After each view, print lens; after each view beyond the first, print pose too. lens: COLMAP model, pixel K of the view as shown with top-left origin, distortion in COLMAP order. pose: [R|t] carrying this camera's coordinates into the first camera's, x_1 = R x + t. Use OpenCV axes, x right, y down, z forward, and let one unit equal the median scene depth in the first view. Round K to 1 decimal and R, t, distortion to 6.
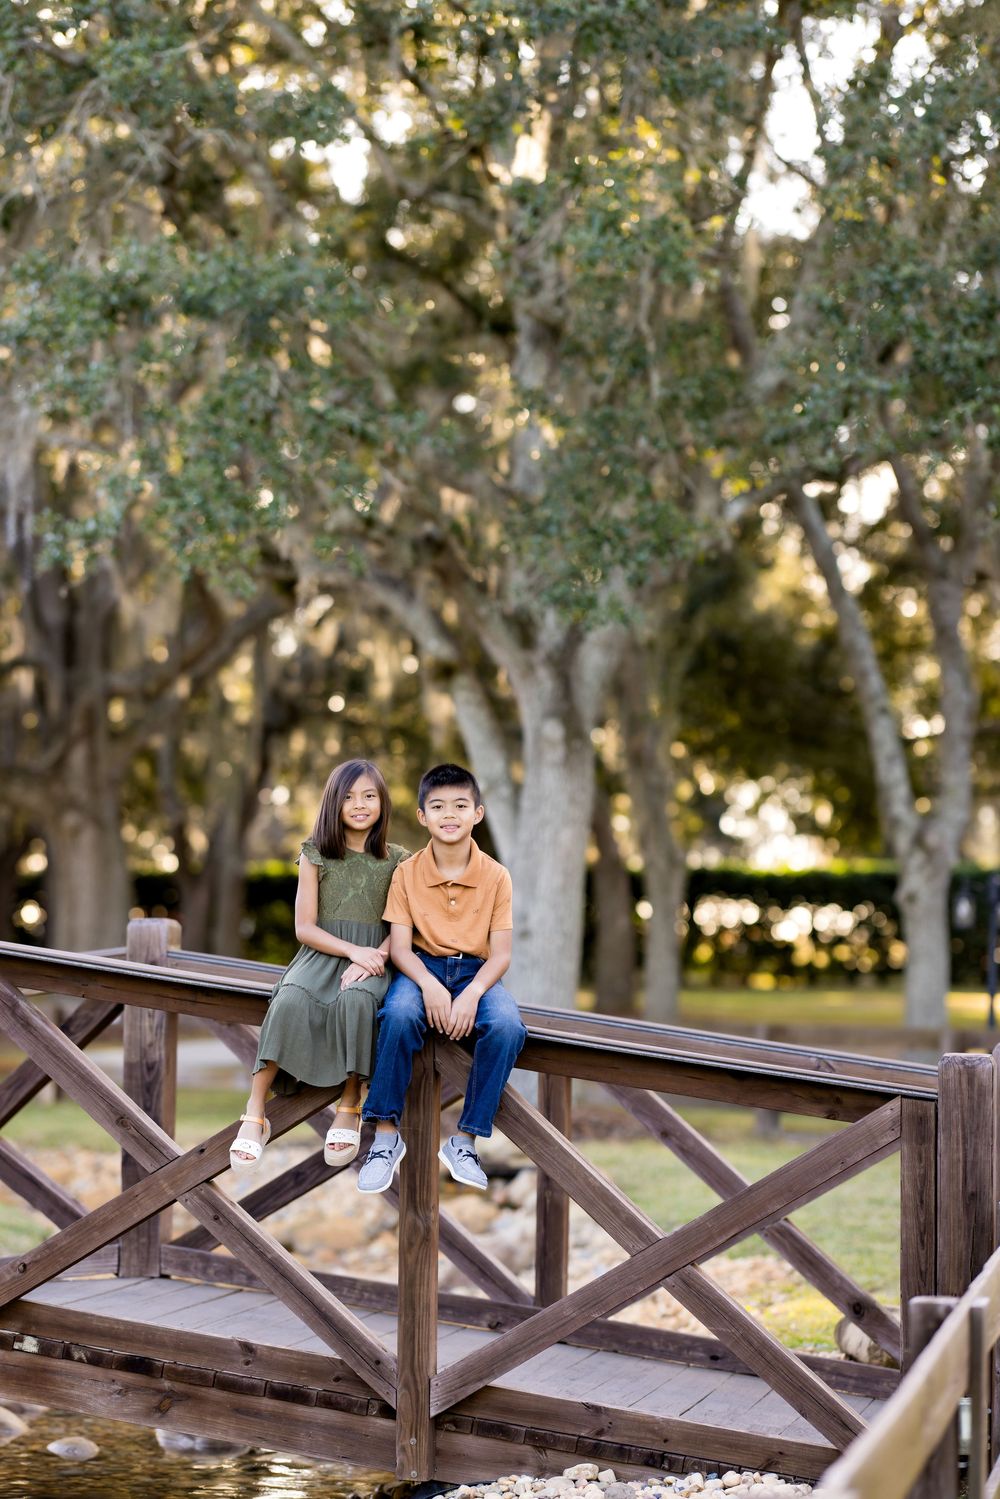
lens RADIAL K [[3607.6, 0, 500.5], [0, 3607.6, 749.5], [0, 0, 1]] dist [-0.136491, 0.000000]
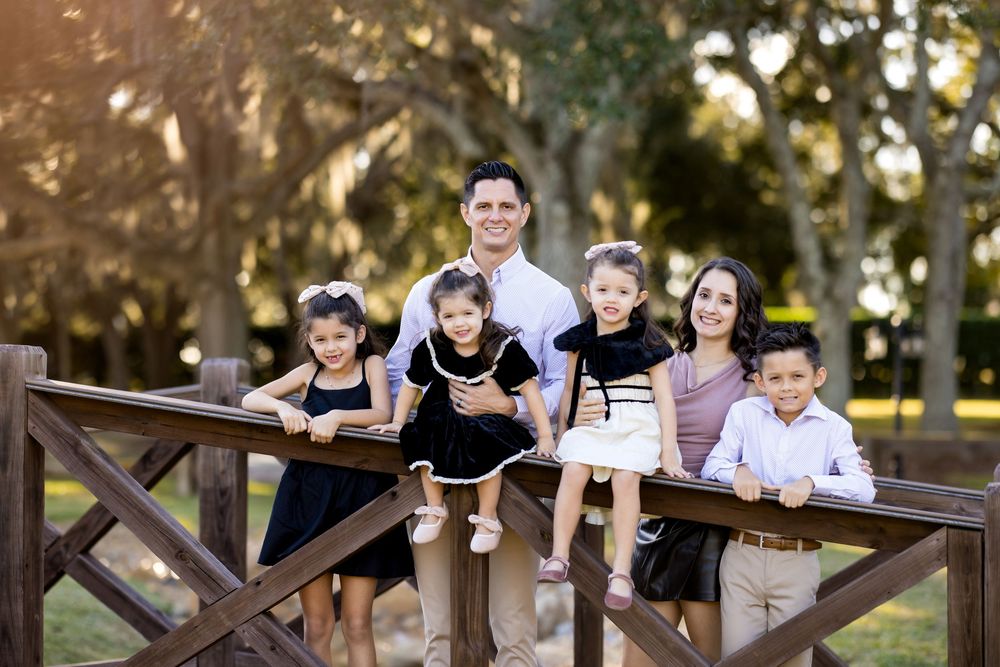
lens RADIAL K [[2406.6, 0, 499.8], [0, 2406.6, 334.6], [0, 0, 1]] dist [-0.136491, 0.000000]
pose [[0.999931, -0.011072, -0.003947, -0.008680], [0.011216, 0.999203, 0.038303, 0.012470], [0.003519, -0.038344, 0.999258, 0.265802]]
